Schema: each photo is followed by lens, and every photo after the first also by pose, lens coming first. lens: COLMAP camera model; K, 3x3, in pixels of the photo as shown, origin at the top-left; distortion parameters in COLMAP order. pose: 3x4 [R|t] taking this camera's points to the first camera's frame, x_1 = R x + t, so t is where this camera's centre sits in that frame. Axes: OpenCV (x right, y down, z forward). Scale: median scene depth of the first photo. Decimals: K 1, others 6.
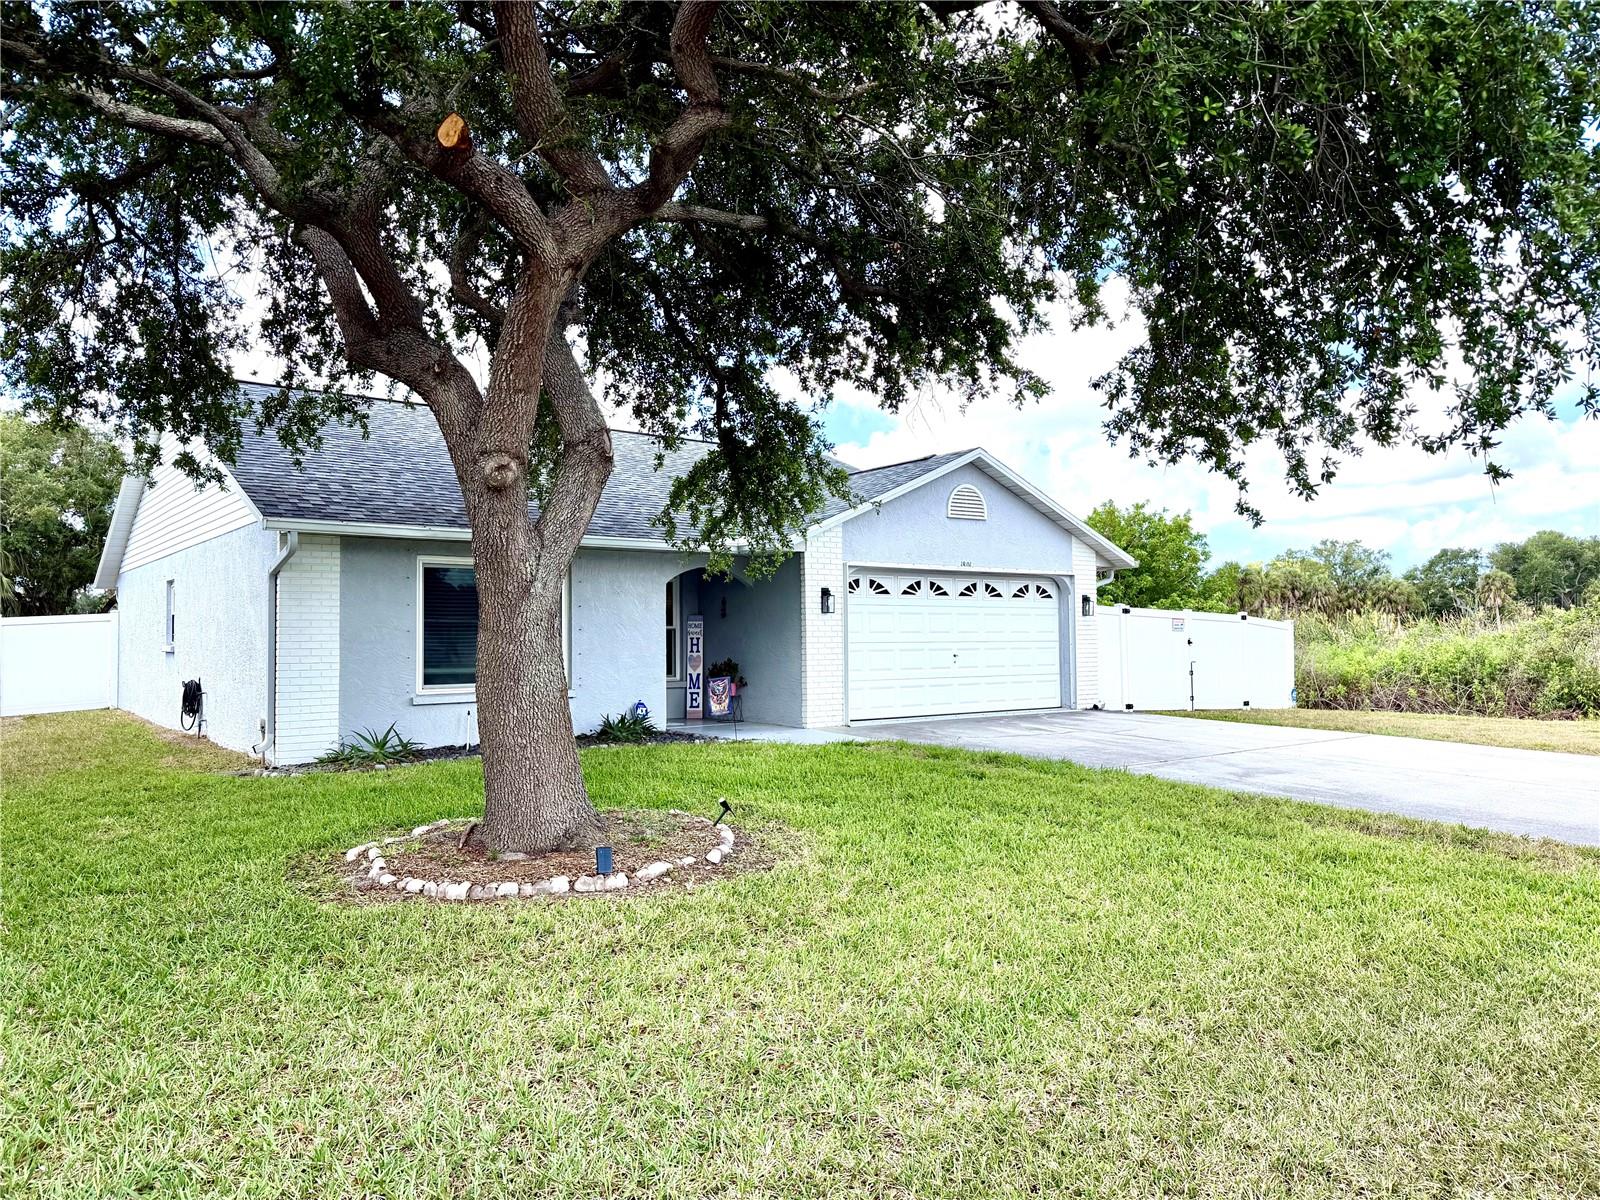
lens RADIAL K [[1126.9, 0, 800.0], [0, 1126.9, 600.0], [0, 0, 1]] dist [0.128432, -0.212164]
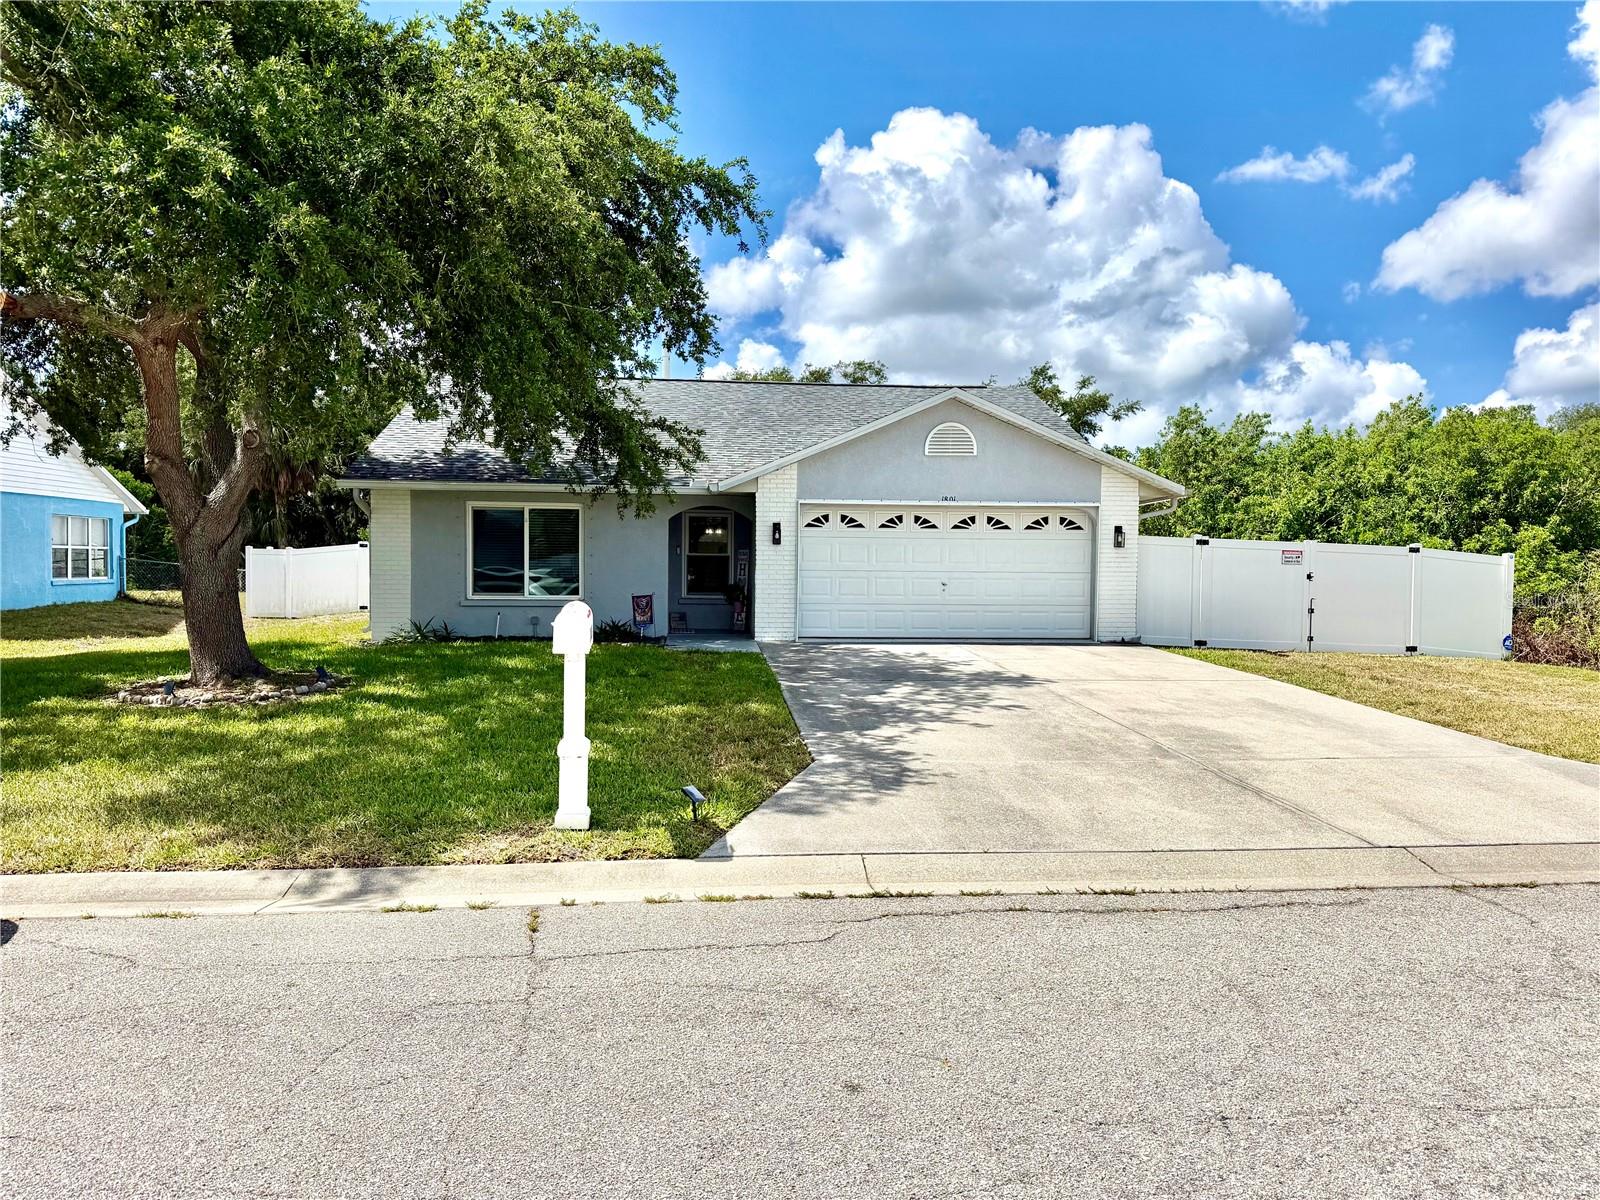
lens RADIAL K [[1126.9, 0, 800.0], [0, 1126.9, 600.0], [0, 0, 1]] dist [0.128432, -0.212164]
pose [[0.840128, 0.019147, -0.542050, 0.561606], [0.004512, 0.999095, 0.042284, 0.016925], [0.542369, -0.037970, 0.839282, 0.018754]]
